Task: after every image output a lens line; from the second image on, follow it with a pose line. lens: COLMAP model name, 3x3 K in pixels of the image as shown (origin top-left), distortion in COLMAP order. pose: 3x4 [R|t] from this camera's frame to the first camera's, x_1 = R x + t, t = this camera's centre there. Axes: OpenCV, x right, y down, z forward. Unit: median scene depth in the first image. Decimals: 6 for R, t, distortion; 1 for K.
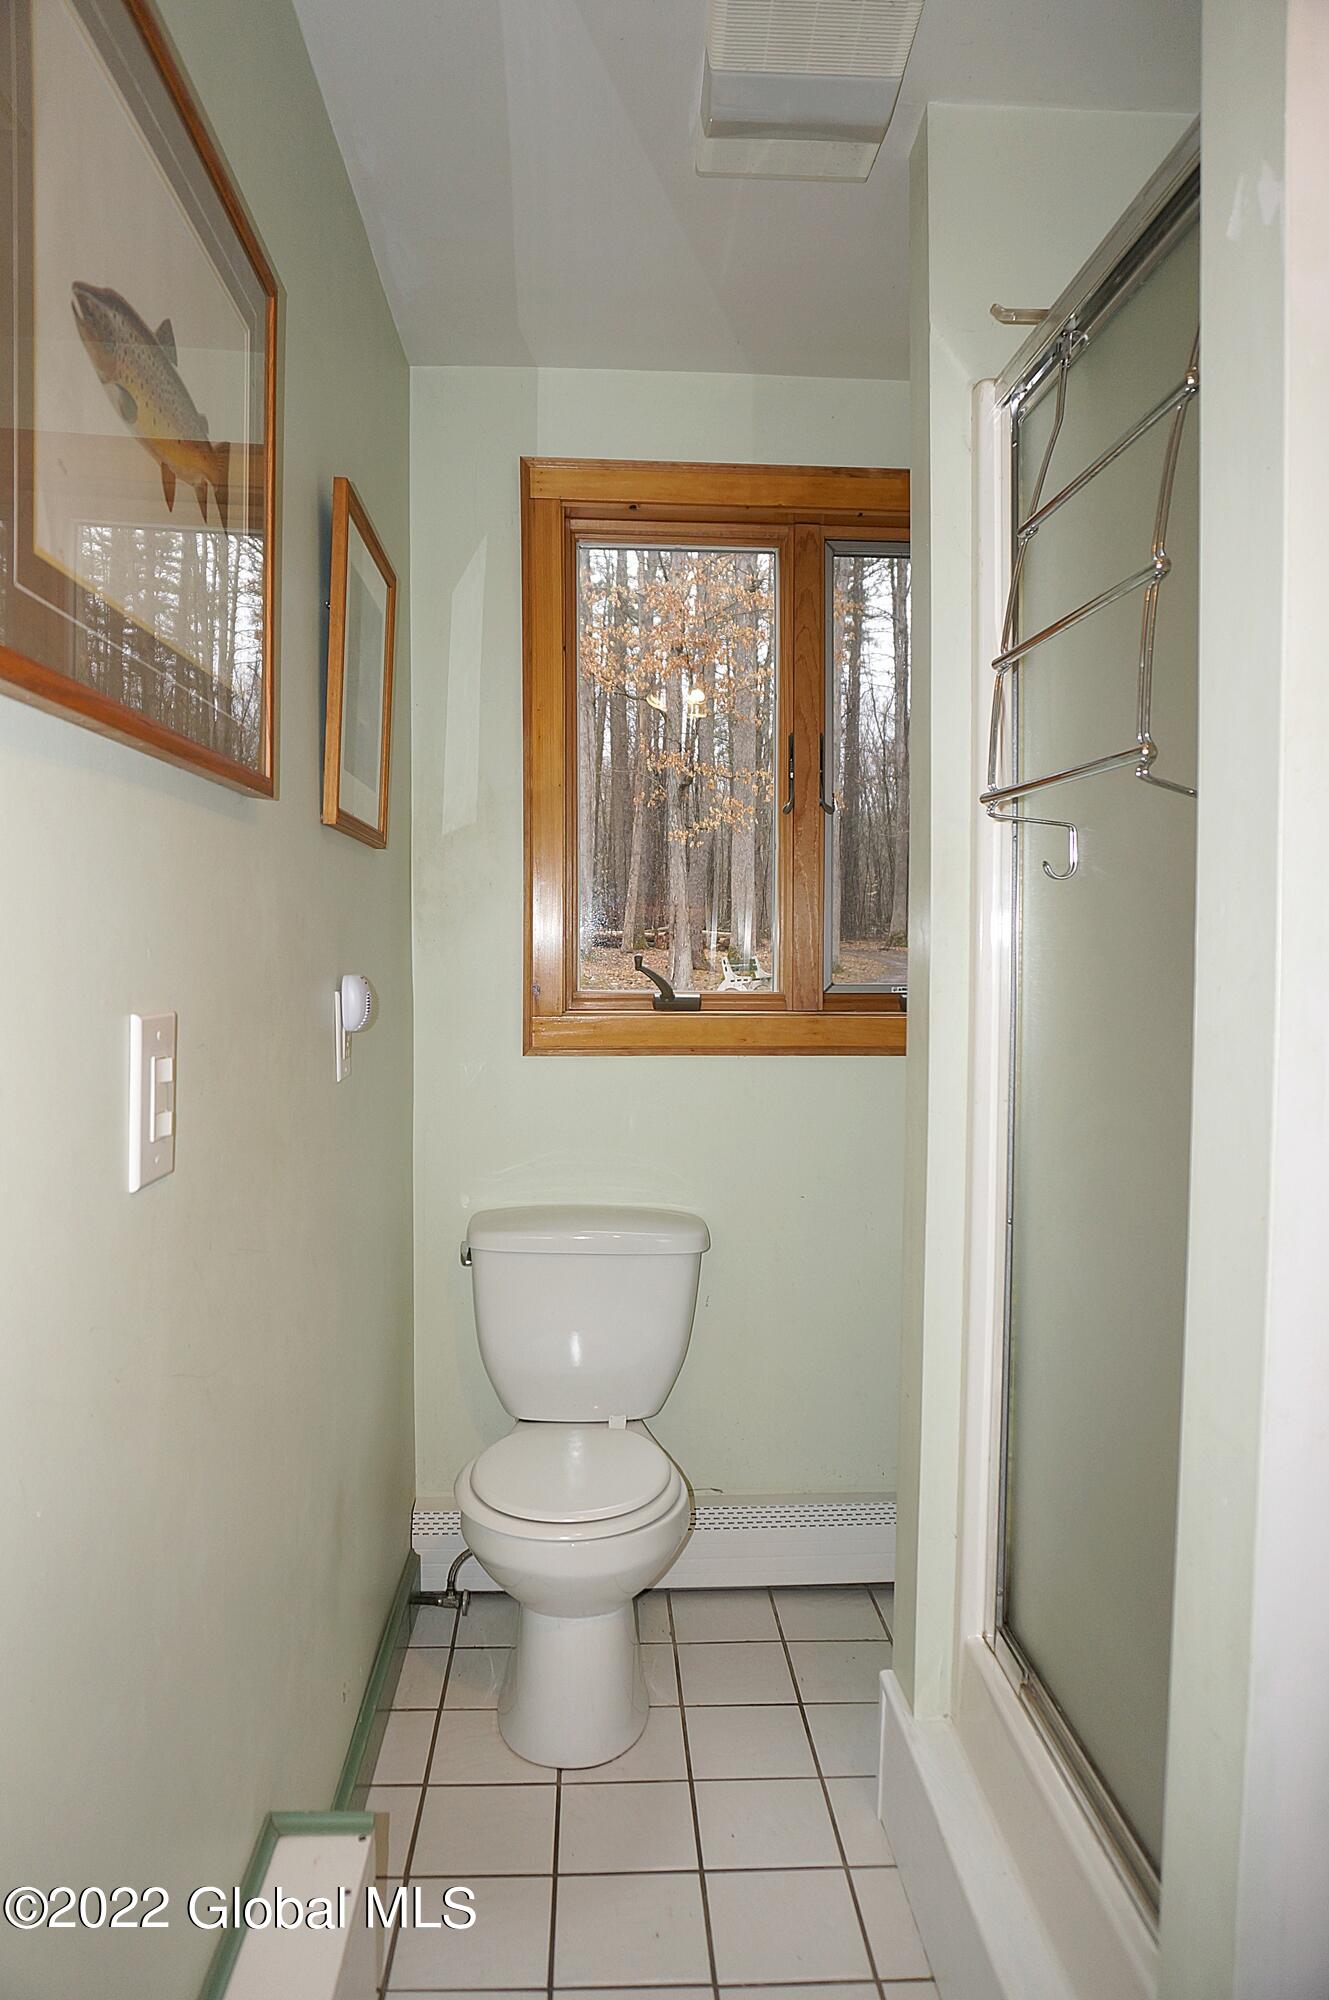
lens RADIAL K [[1320.6, 0, 664.5], [0, 1320.6, 1000.0], [0, 0, 1]] dist [-0.061389, 0.038417]
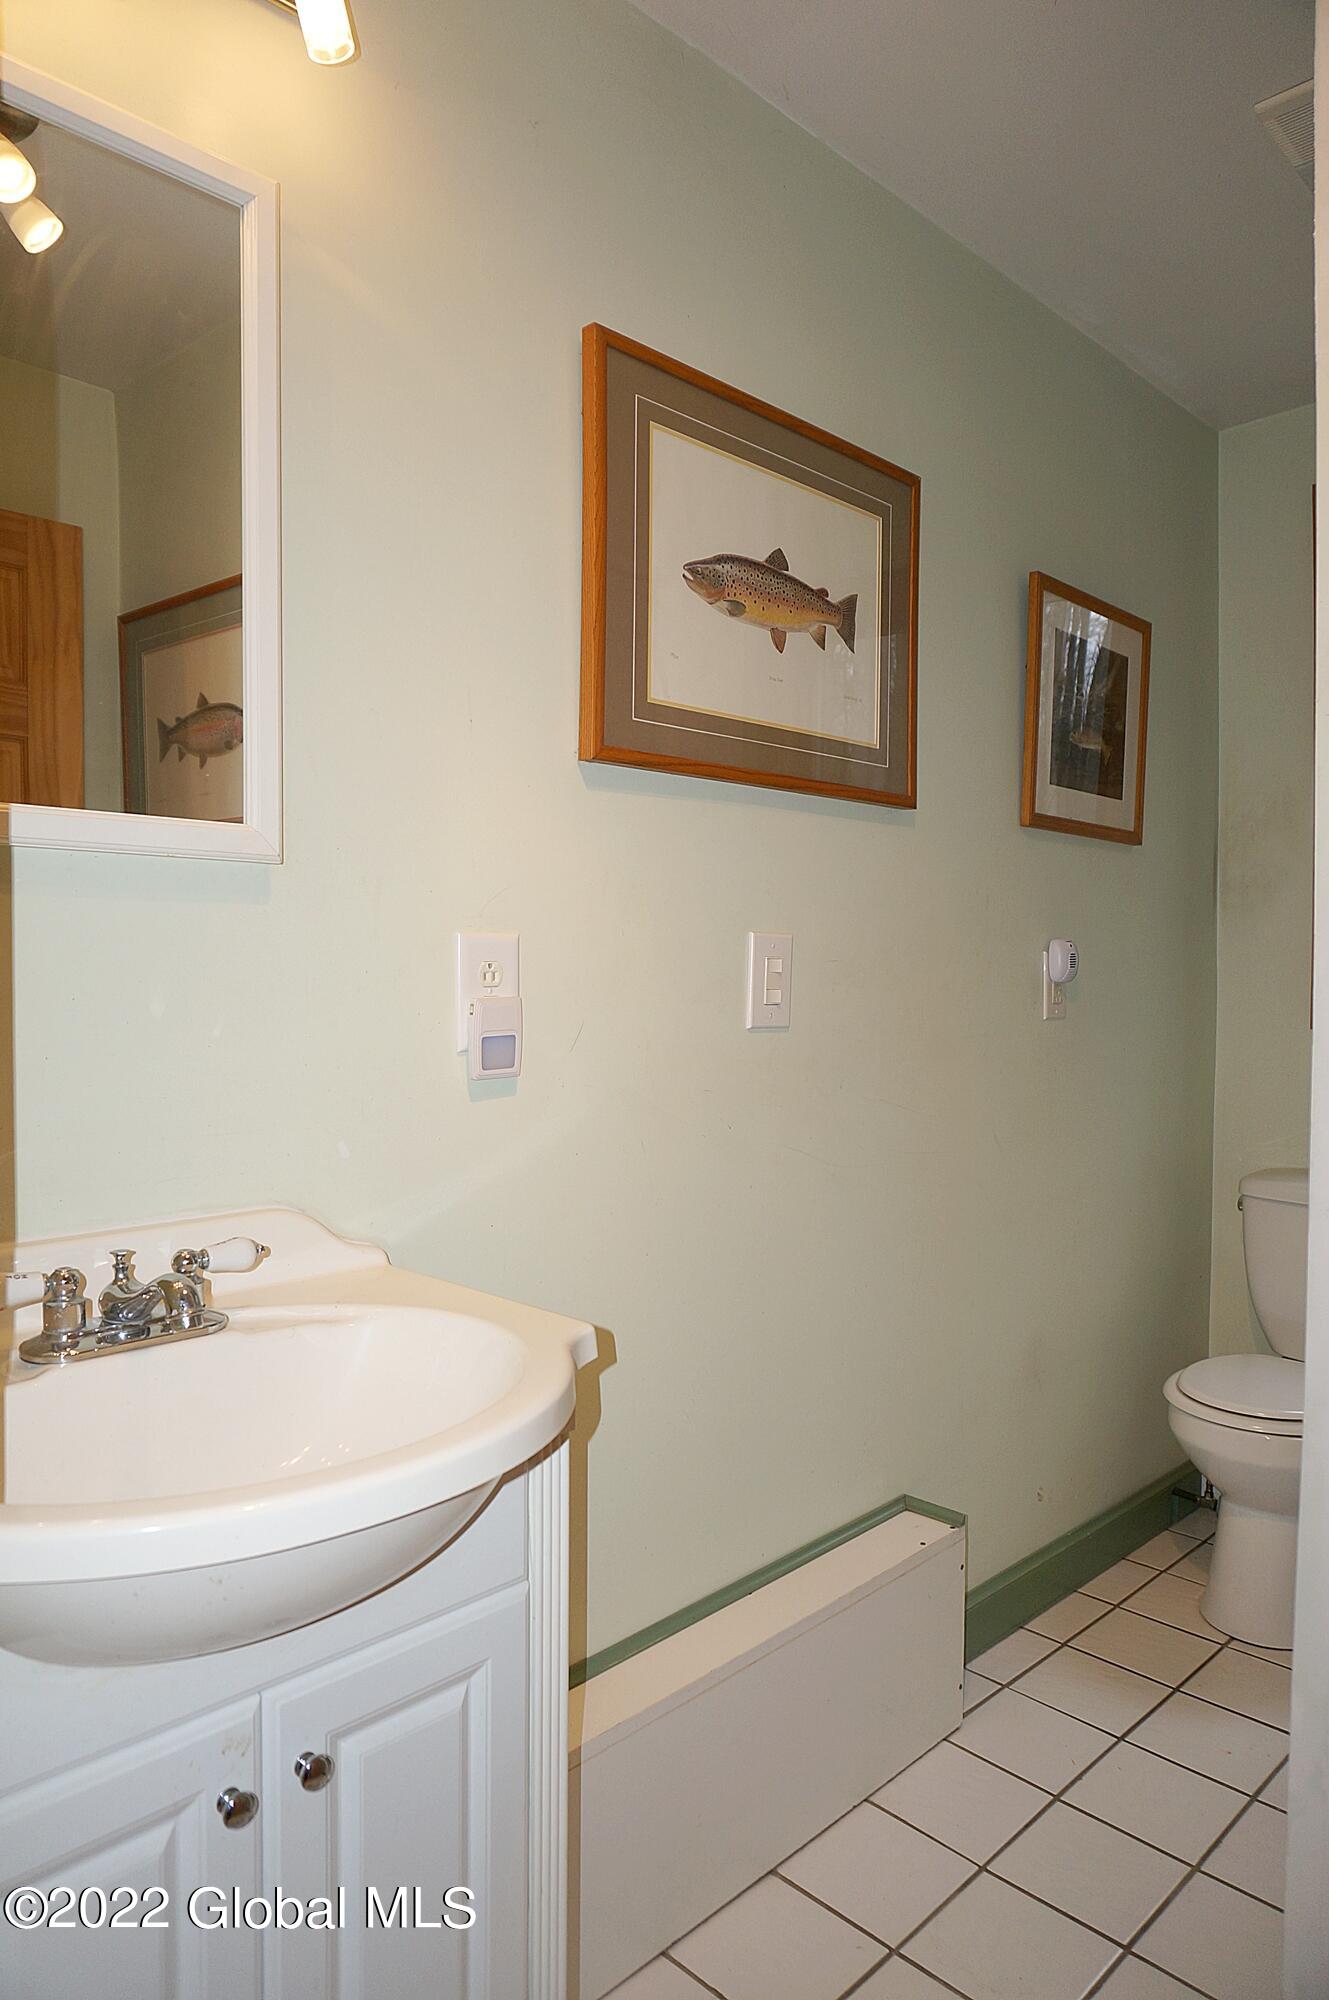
lens RADIAL K [[1320.6, 0, 664.5], [0, 1320.6, 1000.0], [0, 0, 1]] dist [-0.061389, 0.038417]
pose [[0.675755, 0.032269, -0.736419, 0.470658], [-0.047419, 0.998875, 0.000256, 0.060695], [0.735599, 0.034747, 0.676525, -0.180710]]
